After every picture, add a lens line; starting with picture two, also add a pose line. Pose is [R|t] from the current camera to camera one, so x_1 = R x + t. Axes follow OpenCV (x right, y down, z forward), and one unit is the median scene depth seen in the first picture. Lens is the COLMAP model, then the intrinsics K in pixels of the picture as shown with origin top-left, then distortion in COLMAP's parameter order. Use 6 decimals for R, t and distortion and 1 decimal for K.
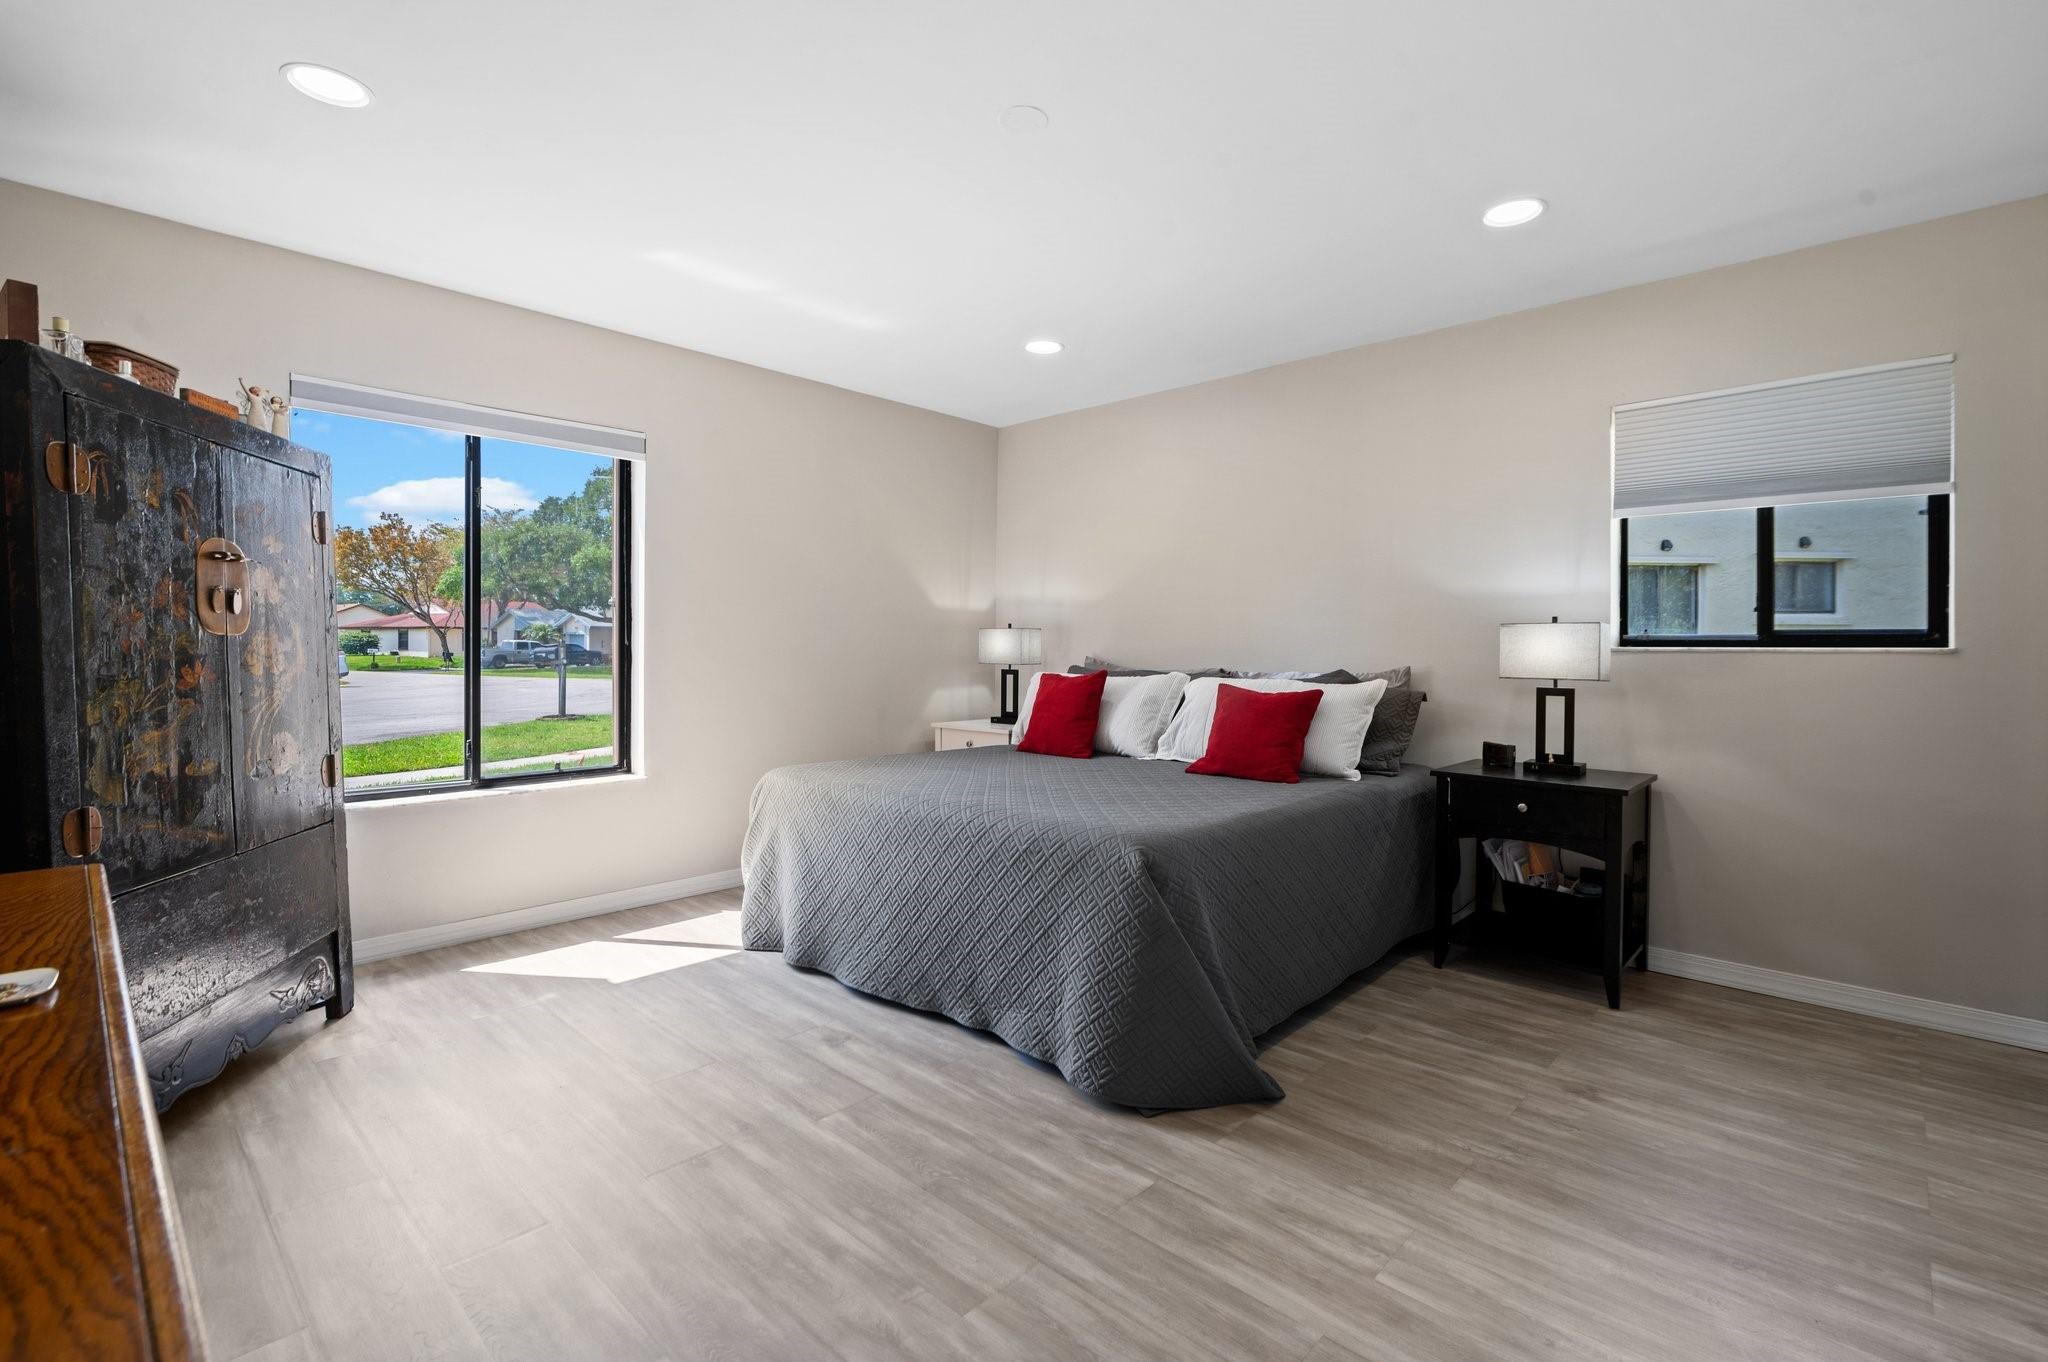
lens RADIAL K [[931.4, 0, 1045.4], [0, 931.4, 668.2], [0, 0, 1]] dist [-0.002951, -0.000151]
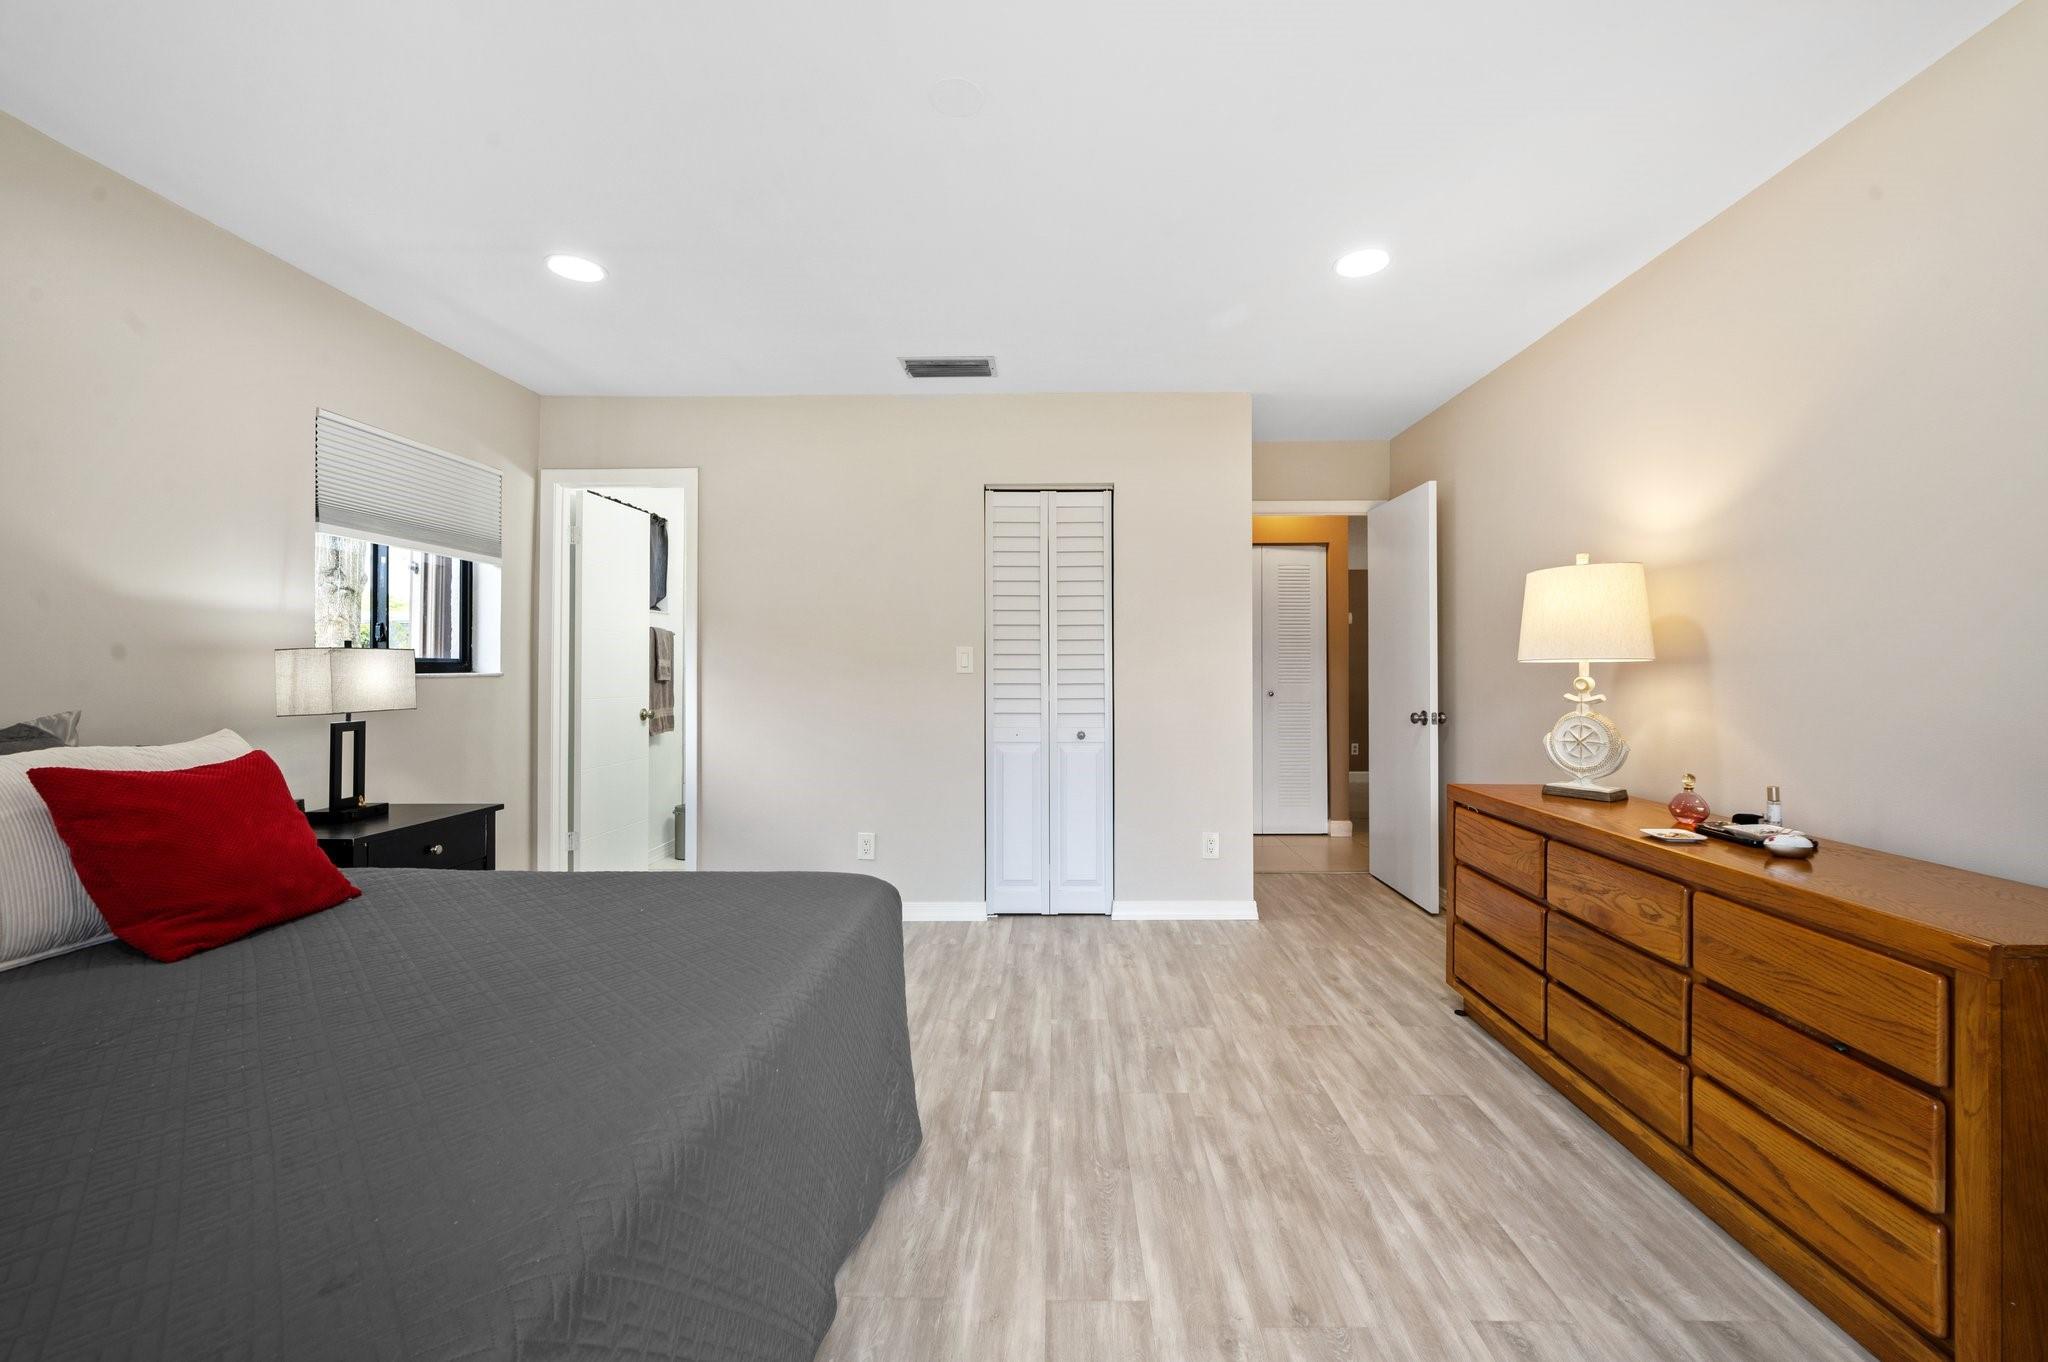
lens RADIAL K [[840.6, 0, 1045.4], [0, 840.6, 668.0], [0, 0, 1]] dist [-0.000271, -0.000845]
pose [[-0.682991, -0.004606, 0.730412, -0.769097], [0.012262, 0.999767, 0.017770, -0.058132], [-0.730323, 0.021093, -0.682776, 1.688149]]
